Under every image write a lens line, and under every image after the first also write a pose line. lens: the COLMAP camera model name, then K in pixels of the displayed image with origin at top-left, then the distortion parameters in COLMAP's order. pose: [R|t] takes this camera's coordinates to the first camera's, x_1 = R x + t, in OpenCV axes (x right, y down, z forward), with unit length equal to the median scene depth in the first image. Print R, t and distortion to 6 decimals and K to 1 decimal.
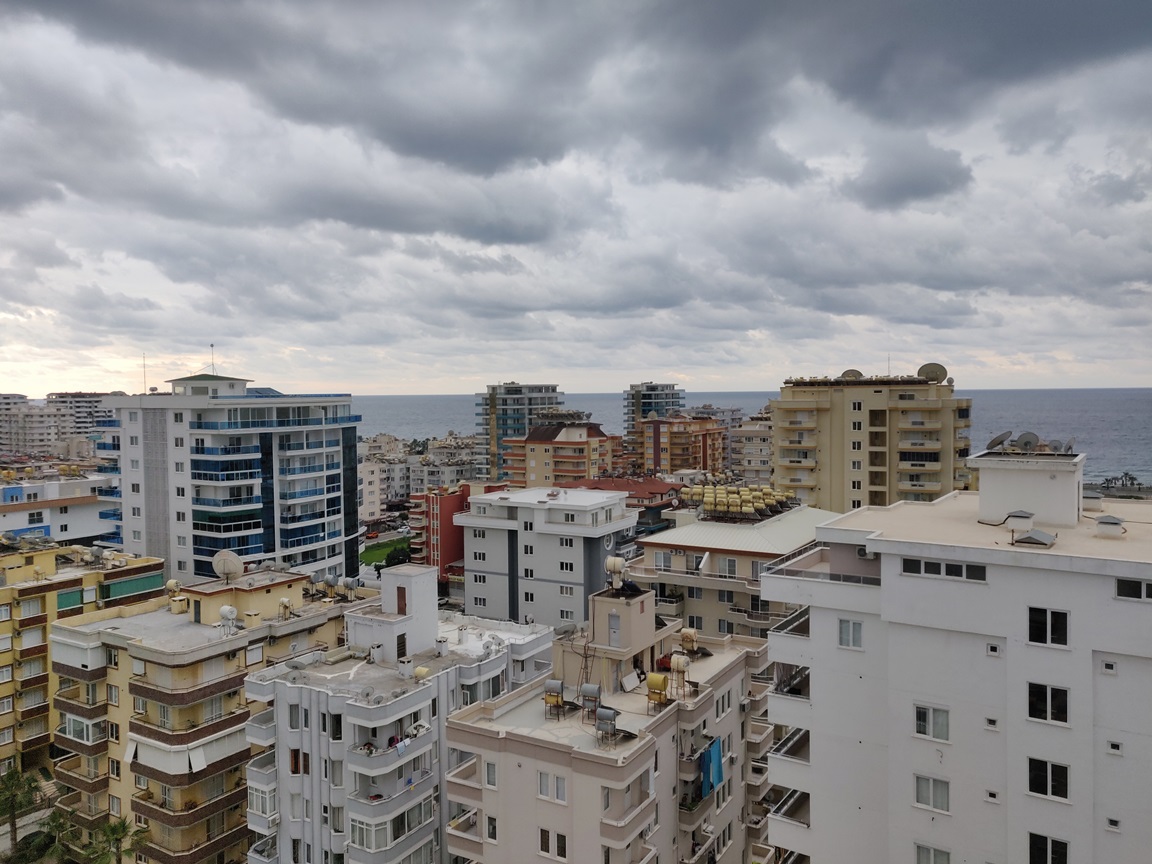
lens RADIAL K [[886.4, 0, 576.1], [0, 886.4, 428.9], [0, 0, 1]] dist [0.002396, 0.085094]
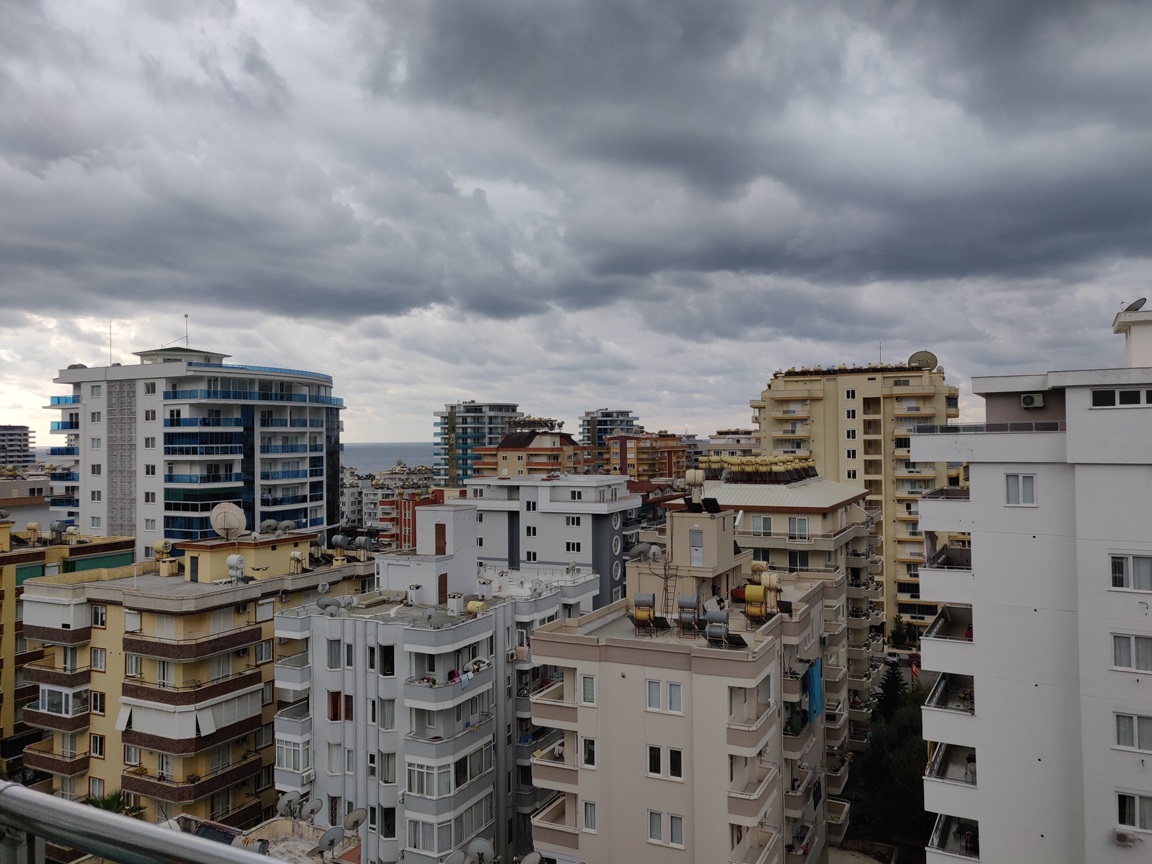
lens RADIAL K [[882.7, 0, 578.9], [0, 882.7, 428.5], [0, 0, 1]] dist [-0.004053, 0.068432]
pose [[0.996036, 0.001488, 0.088935, -0.088991], [0.004452, 0.997773, -0.066556, 0.092301], [-0.088836, 0.066688, 0.993811, 0.057098]]
